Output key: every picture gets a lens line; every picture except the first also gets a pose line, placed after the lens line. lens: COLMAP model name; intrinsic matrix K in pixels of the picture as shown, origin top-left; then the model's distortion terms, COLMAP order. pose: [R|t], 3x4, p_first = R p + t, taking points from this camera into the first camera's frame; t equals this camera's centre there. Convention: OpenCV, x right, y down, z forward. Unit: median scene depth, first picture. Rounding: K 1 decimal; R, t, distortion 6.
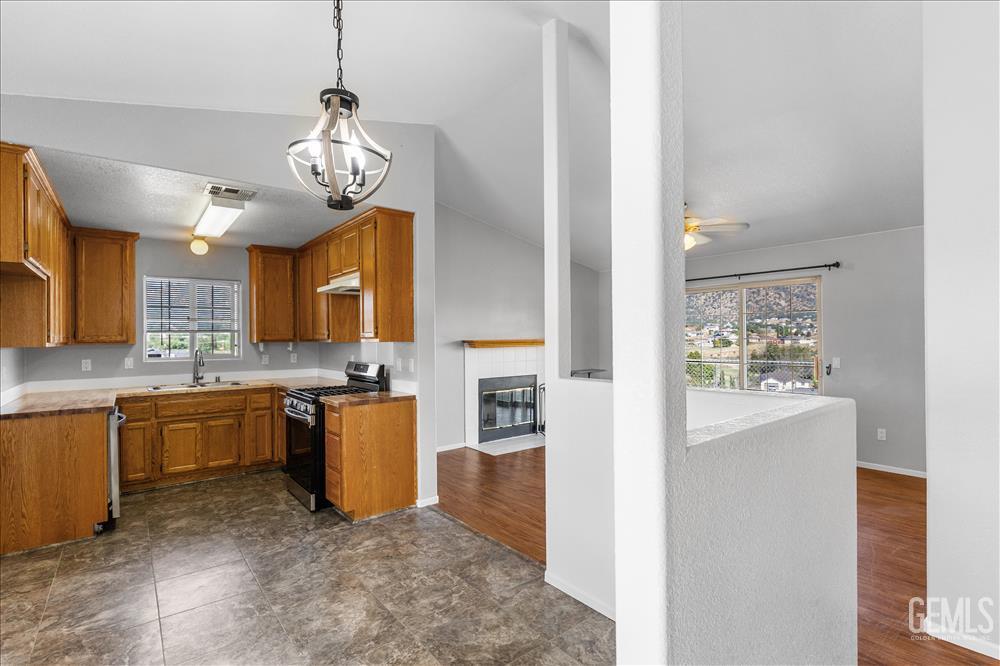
lens RADIAL K [[476.1, 0, 502.4], [0, 476.1, 333.6], [0, 0, 1]] dist [-0.001785, 0.000071]
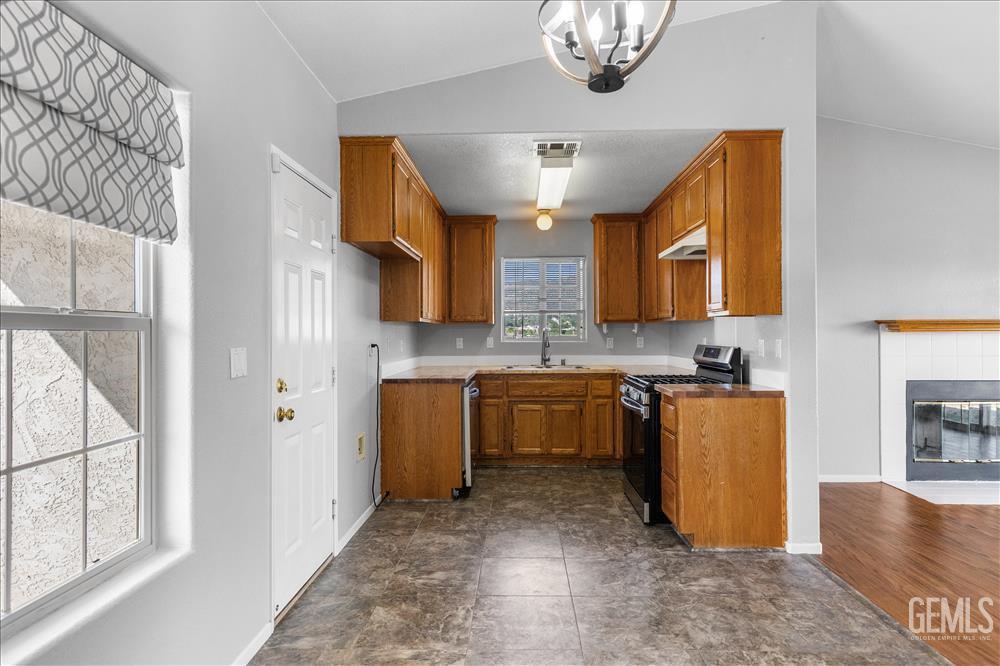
lens RADIAL K [[560.1, 0, 500.6], [0, 560.1, 328.1], [0, 0, 1]] dist [0.003644, 0.001024]
pose [[0.765858, 0.003714, -0.642999, 0.027439], [-0.001094, 0.999989, 0.004473, 0.033063], [0.643008, -0.002722, 0.765854, 0.101087]]
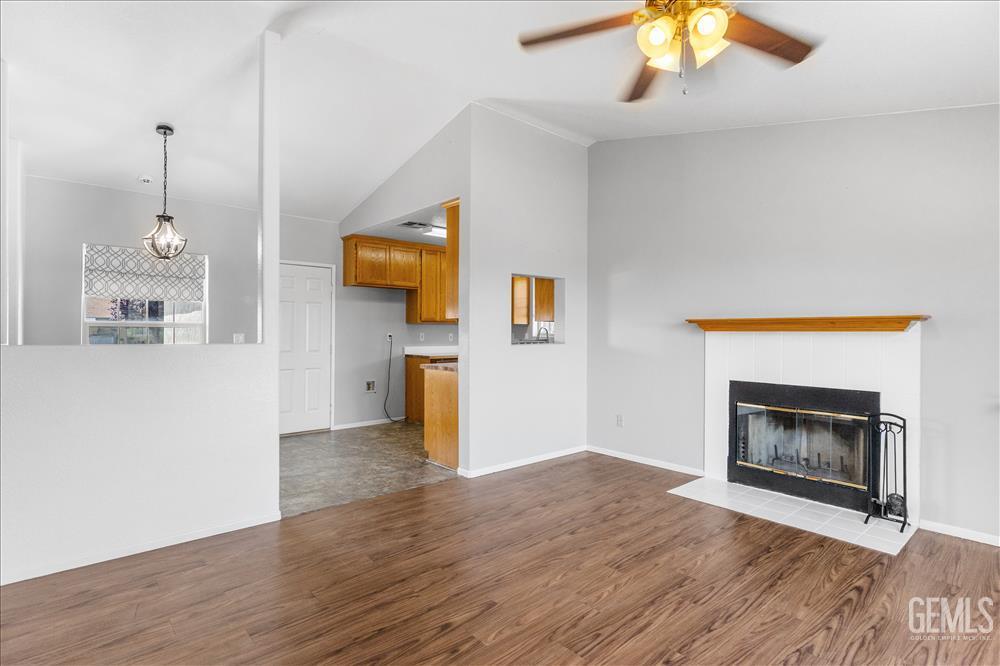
lens RADIAL K [[476.1, 0, 483.6], [0, 476.1, 333.2], [0, 0, 1]] dist [-0.001785, 0.000071]
pose [[0.051433, 0.017408, -0.998525, 0.878036], [0.002296, 0.999843, 0.017549, 0.031265], [0.998674, -0.003195, 0.051385, 0.991365]]
